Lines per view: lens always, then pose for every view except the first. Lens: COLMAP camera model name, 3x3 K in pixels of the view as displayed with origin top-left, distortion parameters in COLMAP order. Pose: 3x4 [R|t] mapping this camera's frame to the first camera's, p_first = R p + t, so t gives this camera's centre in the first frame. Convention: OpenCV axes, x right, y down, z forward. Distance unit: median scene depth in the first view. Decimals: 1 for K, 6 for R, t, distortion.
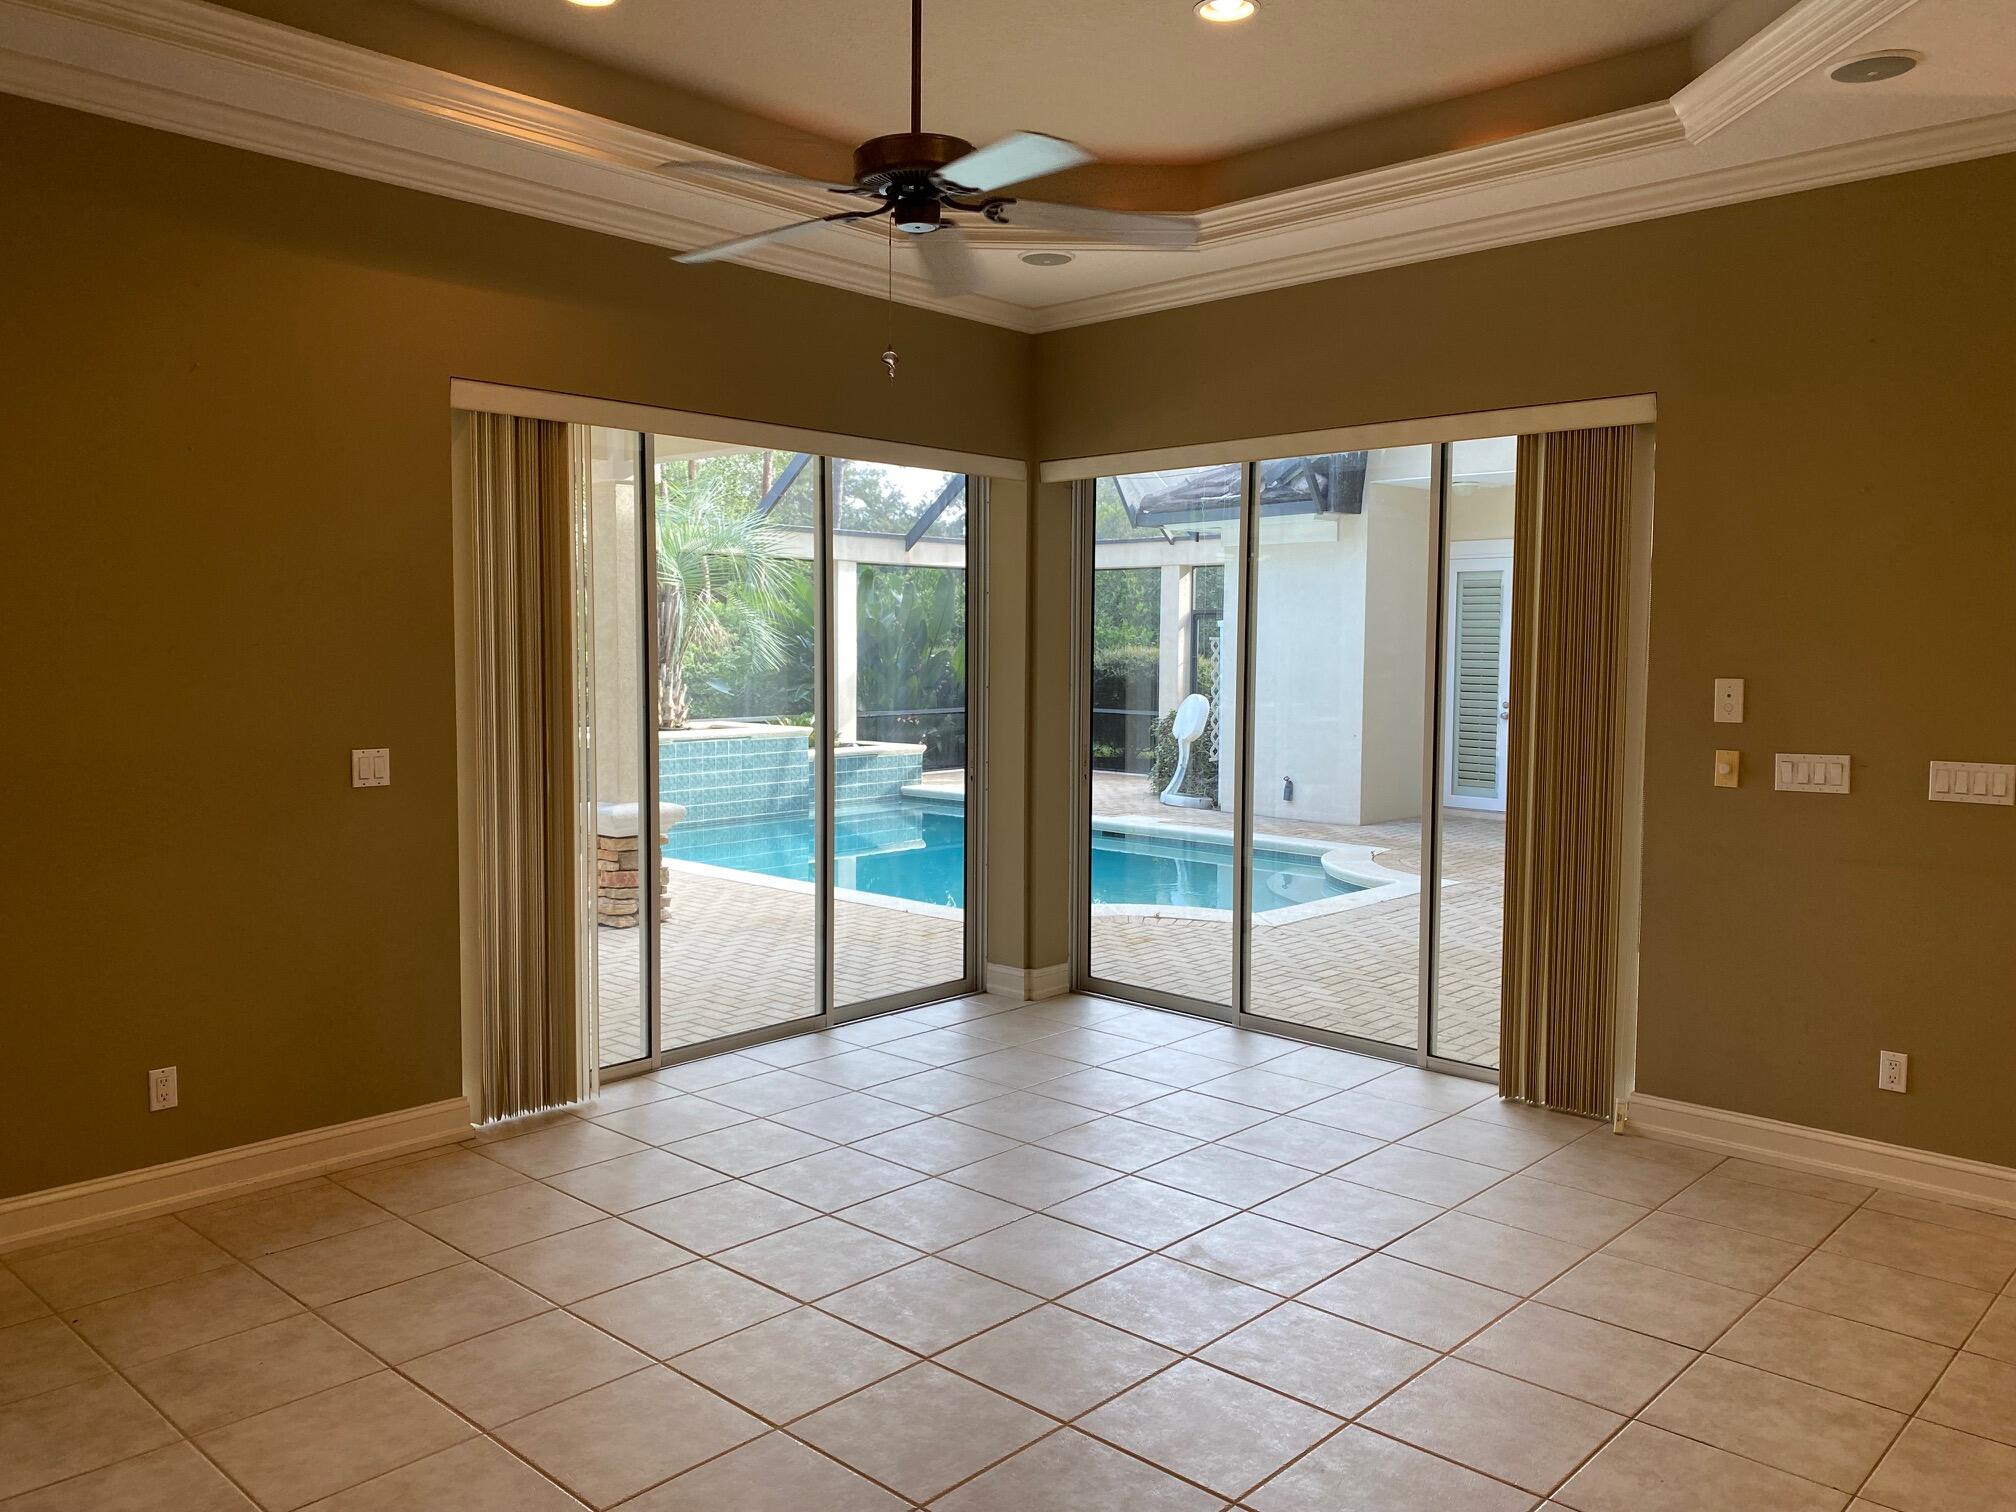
lens RADIAL K [[1528.3, 0, 998.0], [0, 1528.3, 751.5], [0, 0, 1]] dist [0.013644, 0.002240]
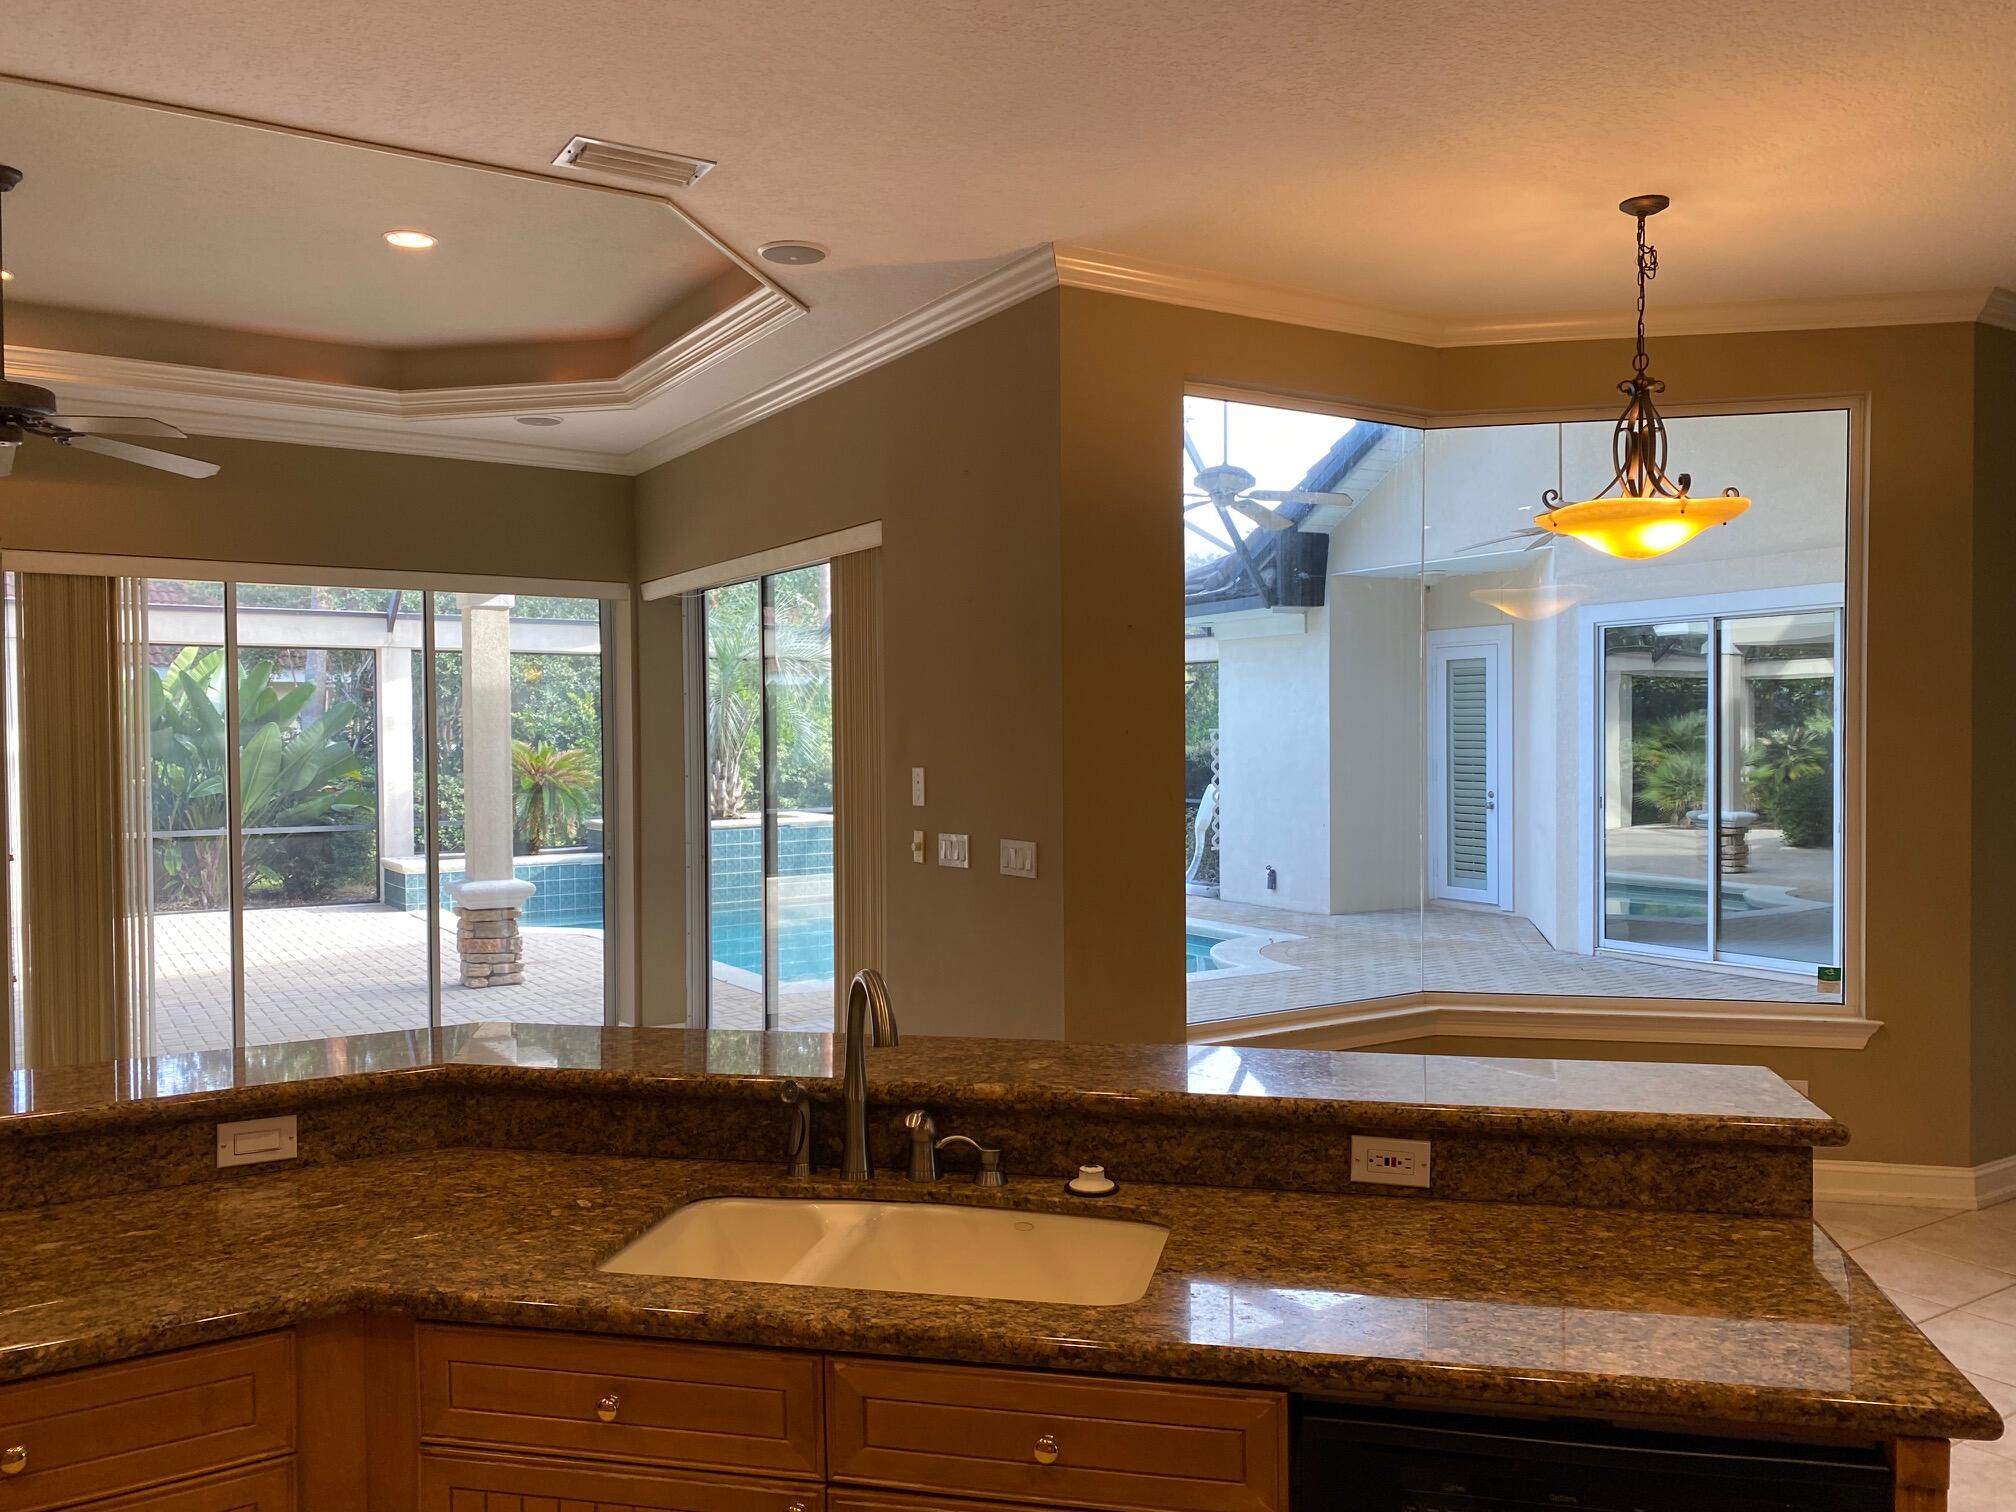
lens RADIAL K [[1553.3, 0, 1053.4], [0, 1553.3, 758.9], [0, 0, 1]] dist [0.001982, 0.000429]
pose [[0.971691, -0.008210, -0.236112, 0.833851], [-0.004934, 0.998473, -0.055025, 0.009238], [0.236204, 0.054632, 0.970167, -0.094271]]
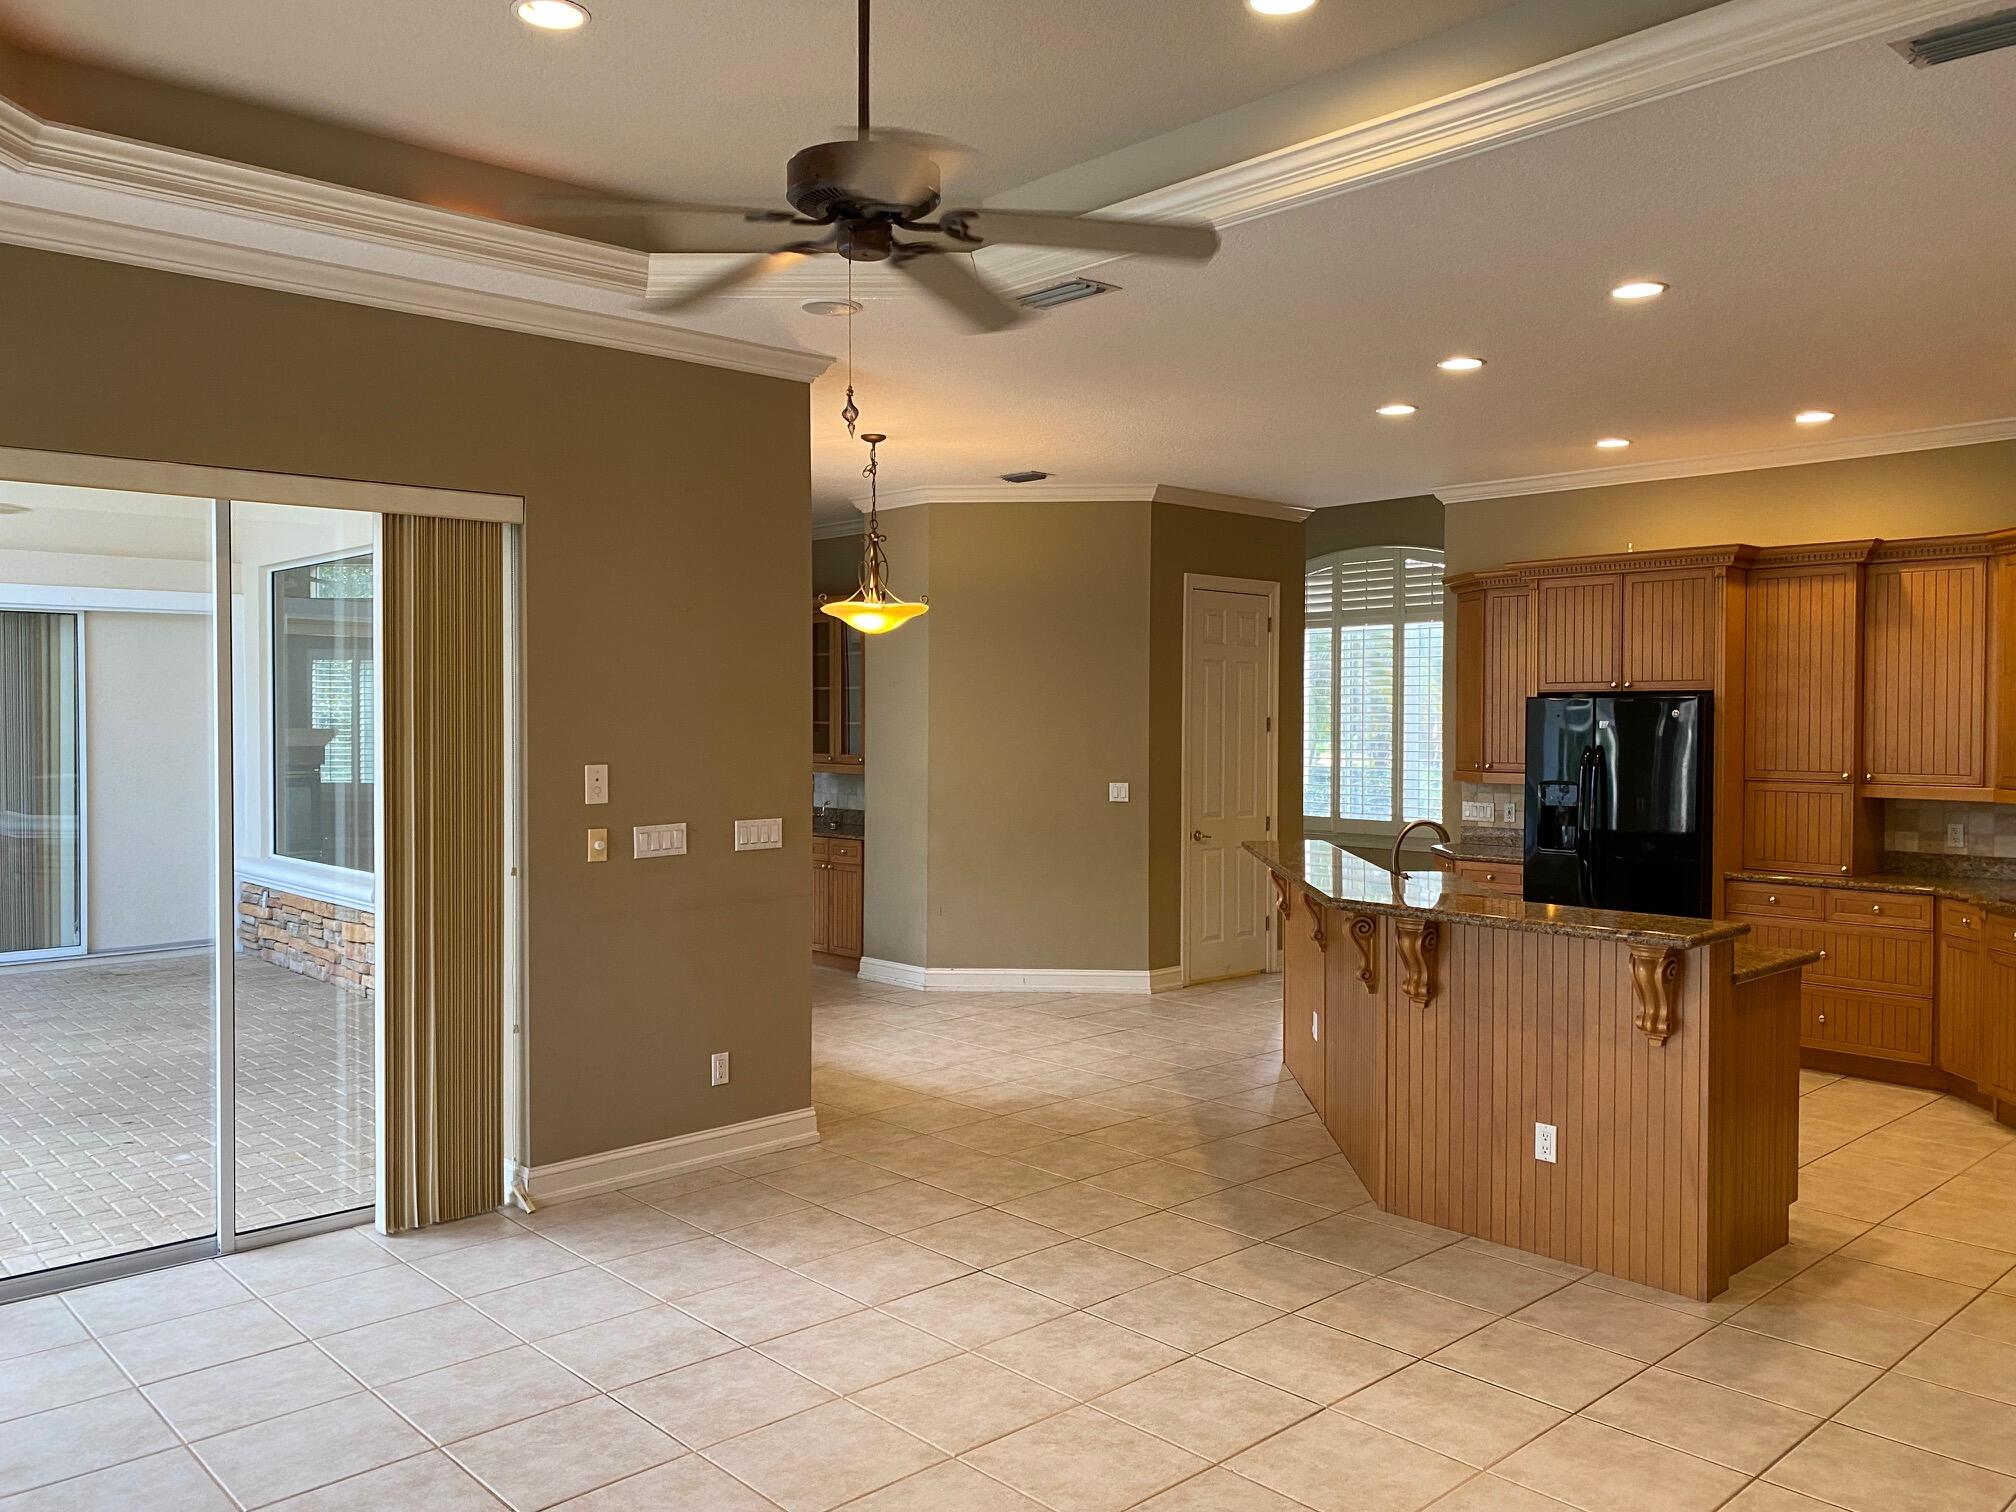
lens RADIAL K [[1528.3, 0, 998.0], [0, 1528.3, 751.5], [0, 0, 1]] dist [0.013644, 0.002240]
pose [[0.085081, -0.029733, 0.995930, -0.599716], [0.076170, 0.996824, 0.023253, -0.059468], [-0.993458, 0.073882, 0.087075, 0.601273]]
